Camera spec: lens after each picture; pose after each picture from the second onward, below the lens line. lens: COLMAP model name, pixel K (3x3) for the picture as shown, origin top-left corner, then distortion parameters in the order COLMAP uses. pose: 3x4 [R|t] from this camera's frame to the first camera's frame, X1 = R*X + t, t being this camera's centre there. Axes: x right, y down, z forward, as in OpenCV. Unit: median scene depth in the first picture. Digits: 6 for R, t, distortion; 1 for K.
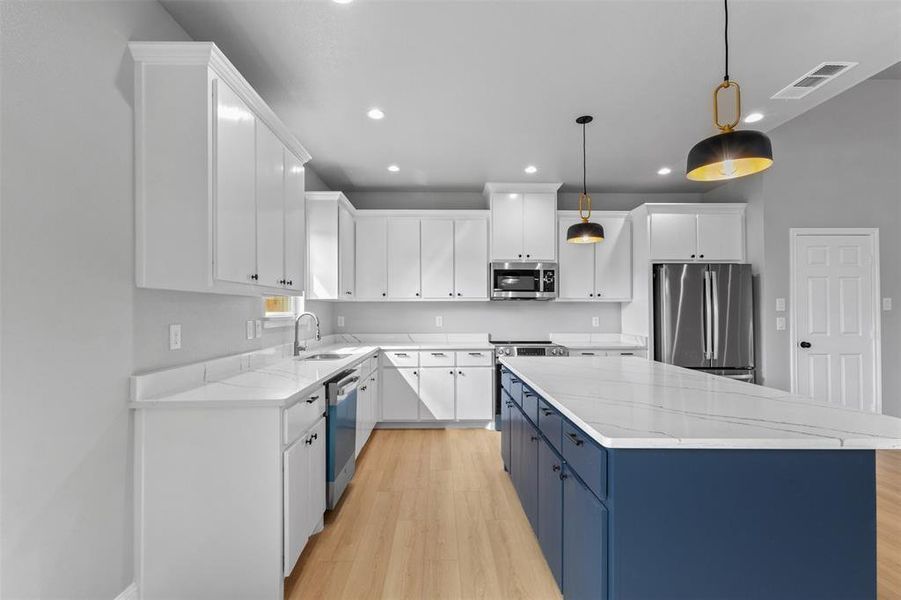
lens RADIAL K [[412.8, 0, 451.6], [0, 412.8, 304.4], [0, 0, 1]] dist [0.005353, 0.000541]
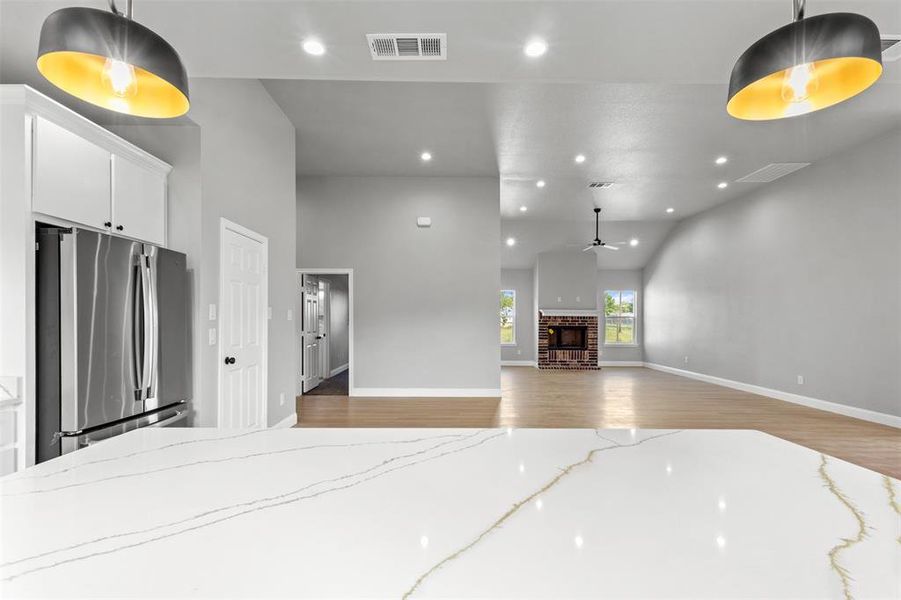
lens RADIAL K [[418.8, 0, 446.8], [0, 418.8, 320.4], [0, 0, 1]] dist [0.000679, 0.000147]
pose [[0.013882, -0.003361, 0.999898, 0.013569], [-0.018507, 0.999822, 0.003618, 0.004508], [-0.999732, -0.018555, 0.013817, 0.520249]]
